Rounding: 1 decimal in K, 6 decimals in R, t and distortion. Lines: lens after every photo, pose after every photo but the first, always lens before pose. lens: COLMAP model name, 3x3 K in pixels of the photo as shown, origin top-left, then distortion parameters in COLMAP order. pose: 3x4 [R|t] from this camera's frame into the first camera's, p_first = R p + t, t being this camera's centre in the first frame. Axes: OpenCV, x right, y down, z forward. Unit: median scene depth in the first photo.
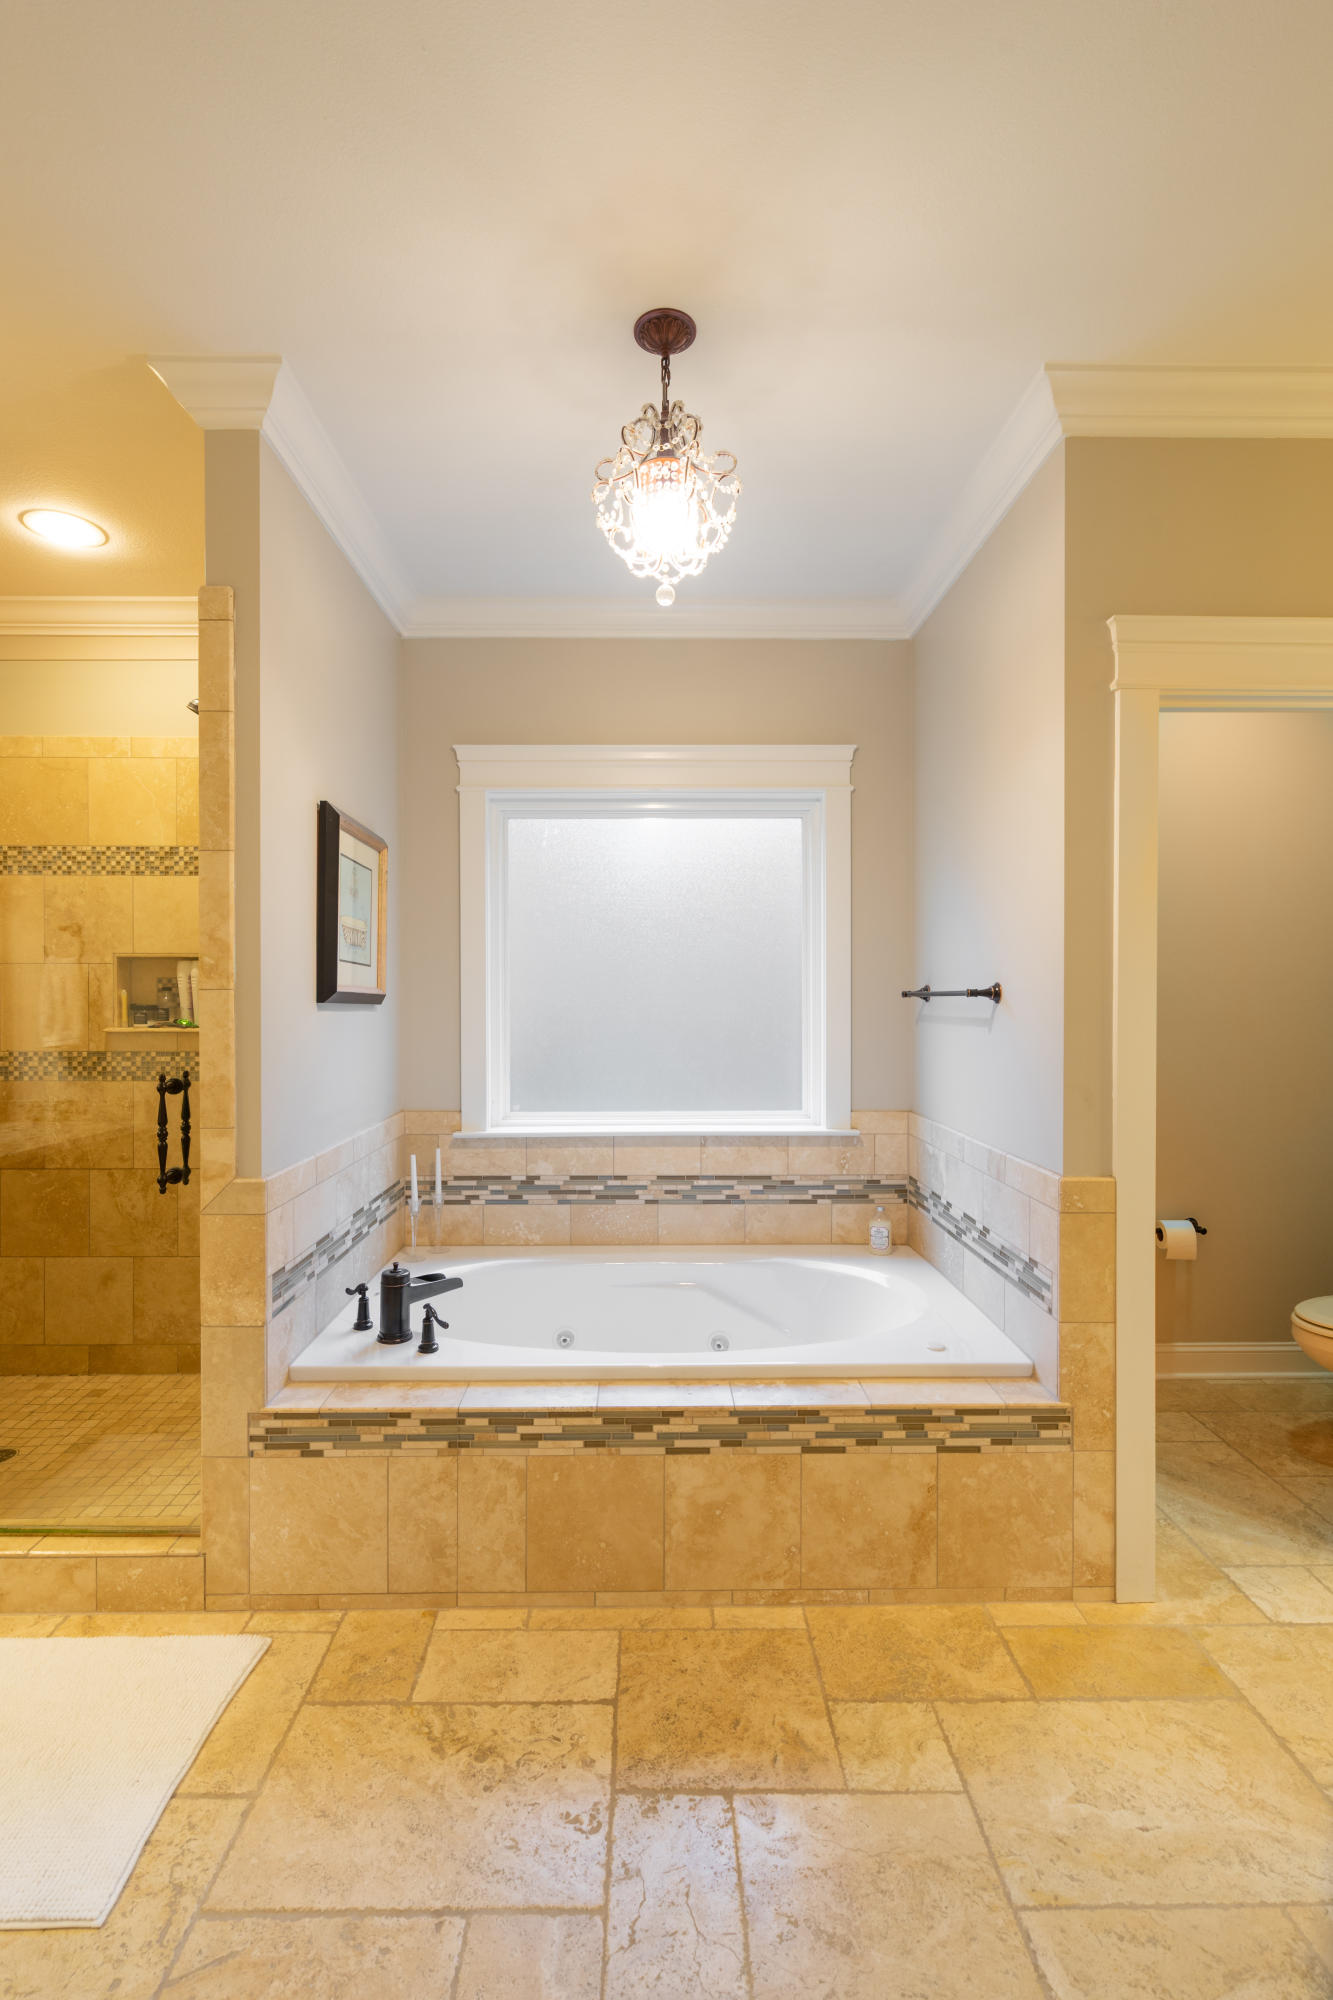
lens RADIAL K [[915.3, 0, 663.4], [0, 915.3, 1000.4], [0, 0, 1]] dist [-0.003170, 0.001823]
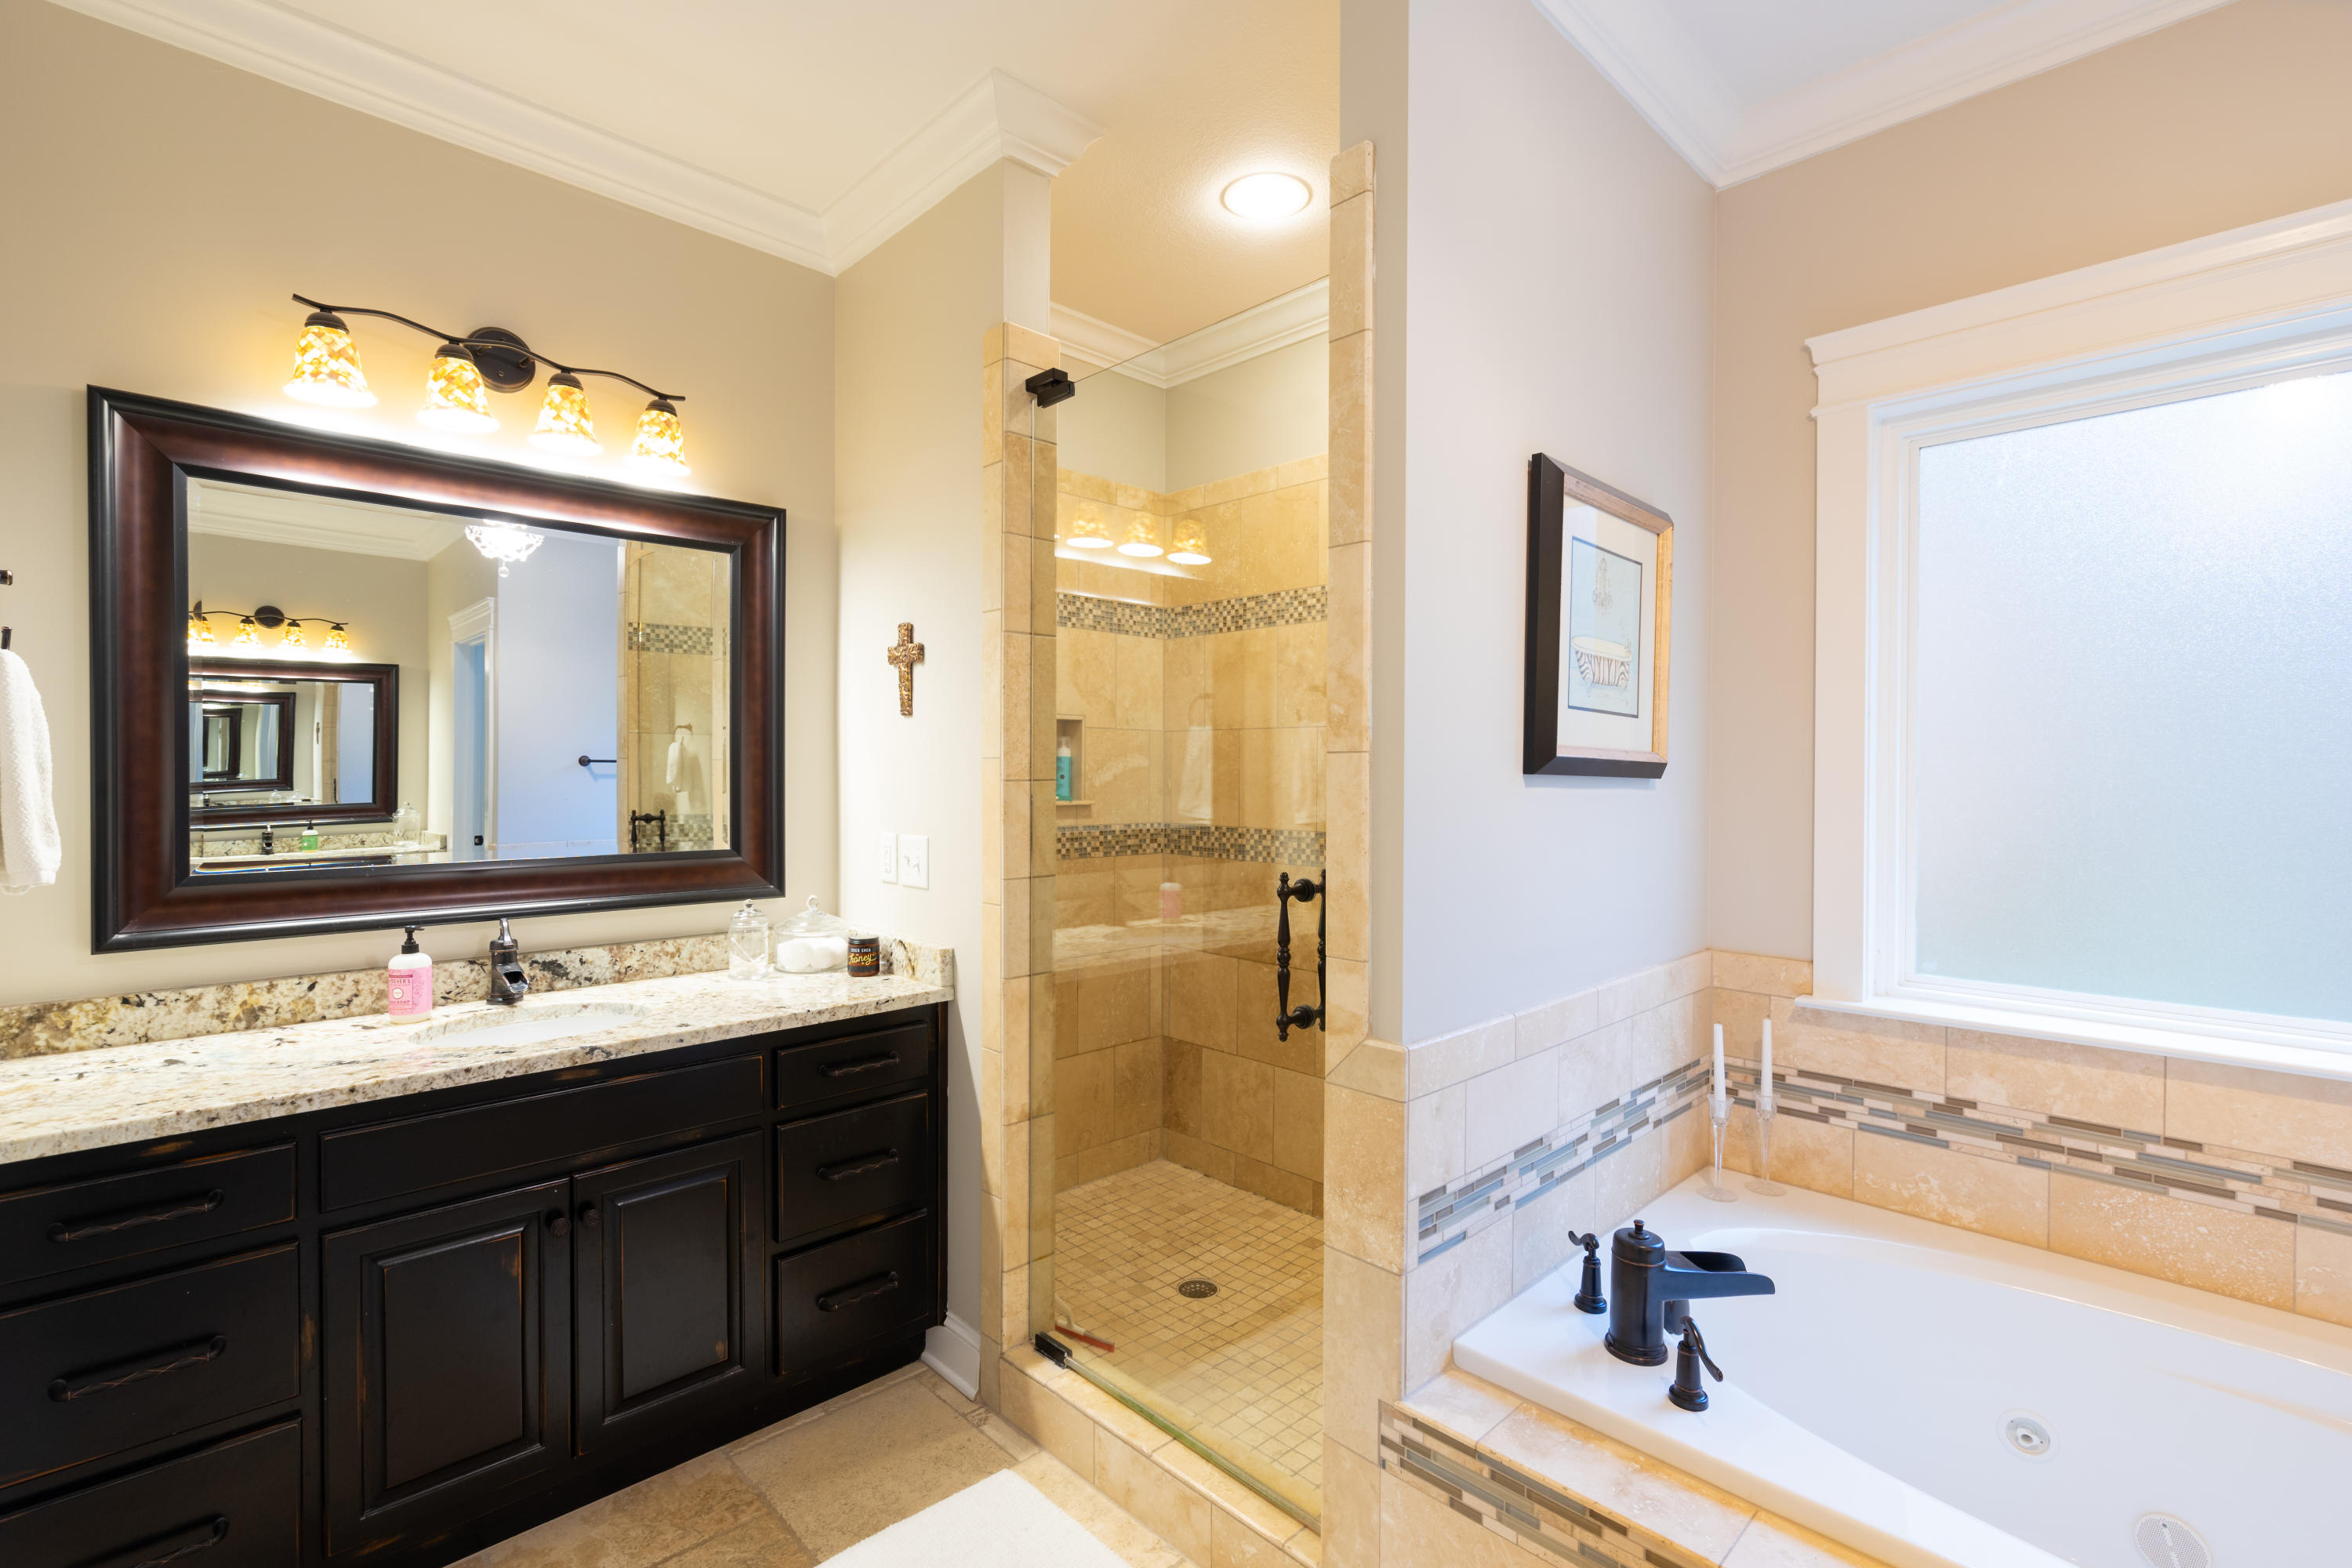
lens RADIAL K [[1076.3, 0, 1167.0], [0, 1076.3, 783.5], [0, 0, 1]] dist [-0.003170, 0.001823]
pose [[0.682213, 0.012585, -0.731045, -0.000958], [-0.007020, 0.999919, 0.010663, 0.002983], [0.731120, -0.002143, 0.682246, 0.302917]]
